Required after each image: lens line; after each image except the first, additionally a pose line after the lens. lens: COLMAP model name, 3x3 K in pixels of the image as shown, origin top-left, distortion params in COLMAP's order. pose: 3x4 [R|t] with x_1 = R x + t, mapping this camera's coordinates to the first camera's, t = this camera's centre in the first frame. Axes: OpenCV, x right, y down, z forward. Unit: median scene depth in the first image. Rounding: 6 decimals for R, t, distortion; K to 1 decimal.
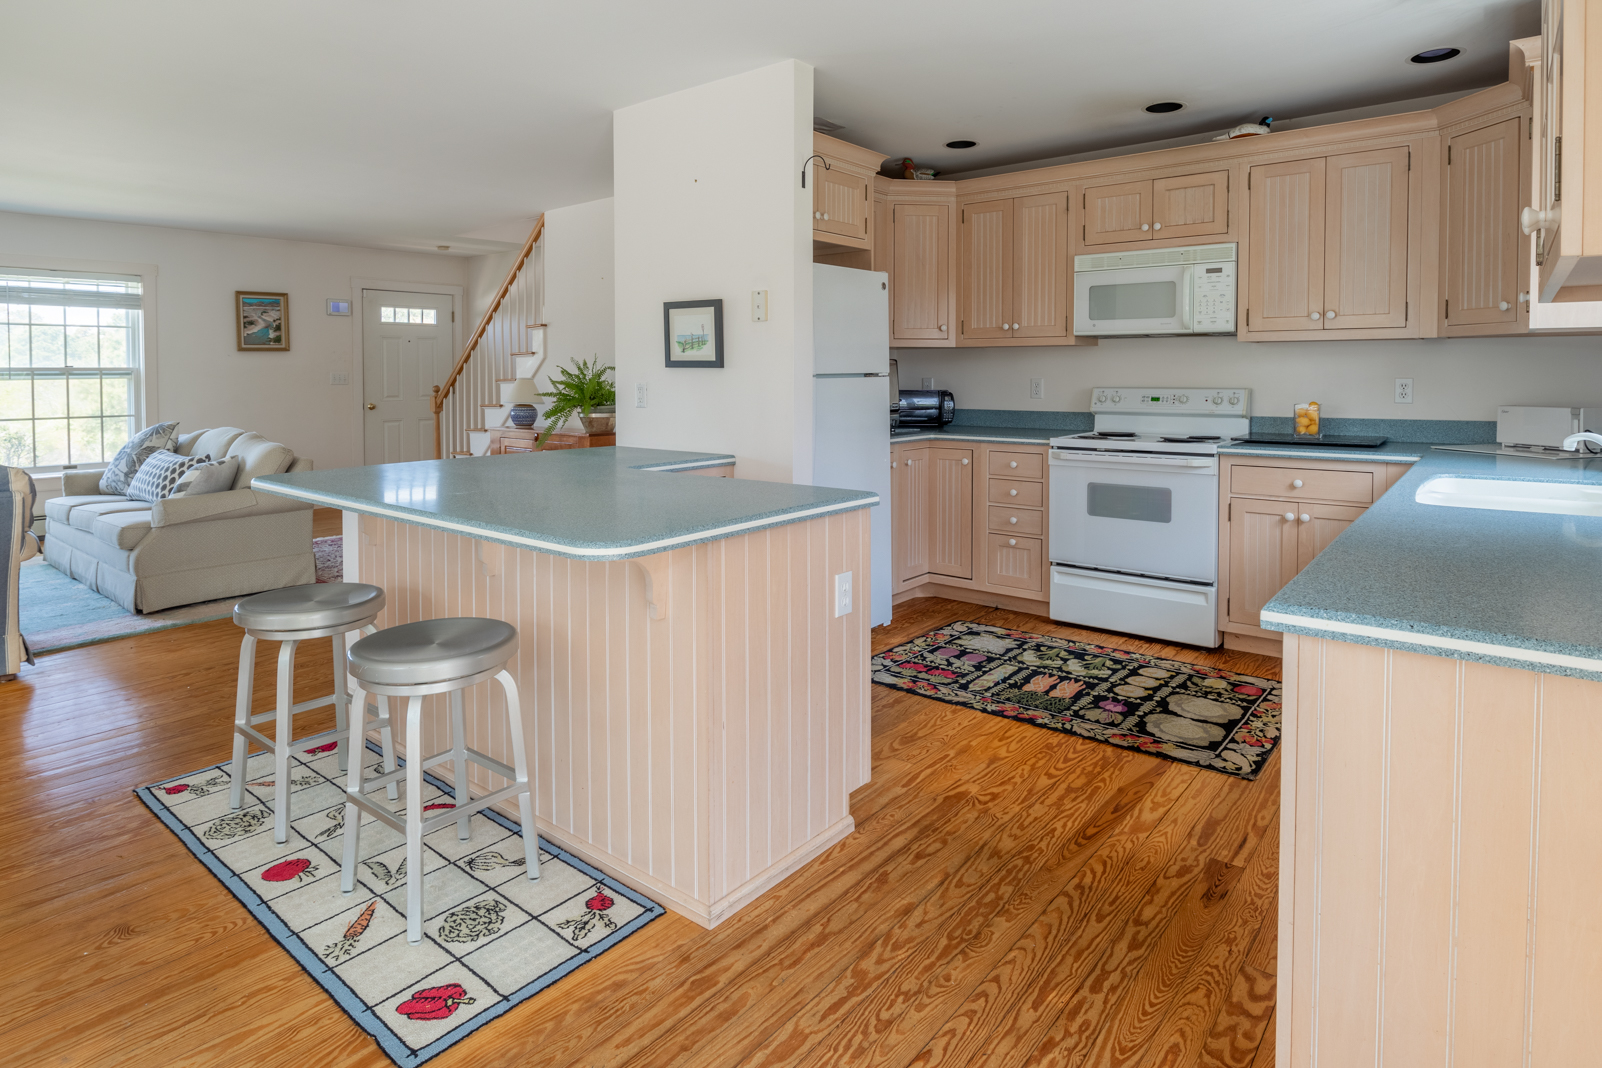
lens RADIAL K [[897.1, 0, 797.9], [0, 897.1, 402.5], [0, 0, 1]] dist [-0.002804, -0.000823]
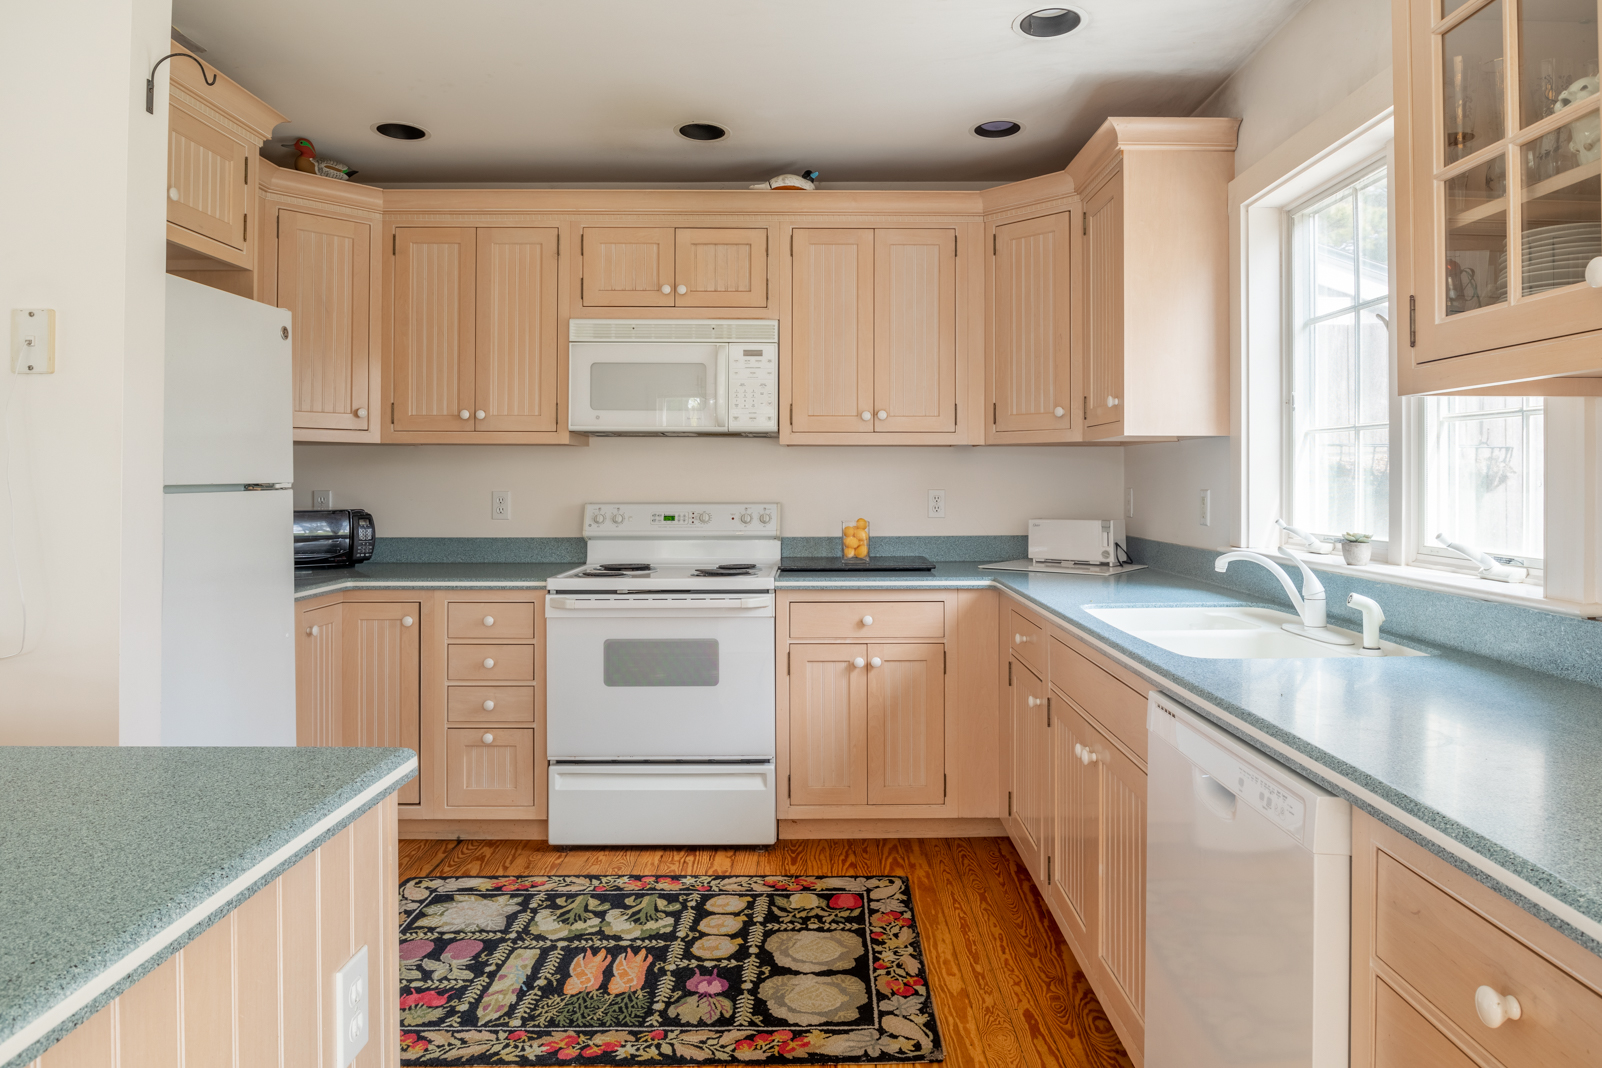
lens RADIAL K [[999.1, 0, 828.3], [0, 999.1, 473.4], [0, 0, 1]] dist [-0.029969, -0.001487]
pose [[0.767757, 0.007088, 0.640702, -0.042587], [0.019470, 0.999219, -0.034386, -0.010600], [-0.640445, 0.038874, 0.767019, 0.289719]]
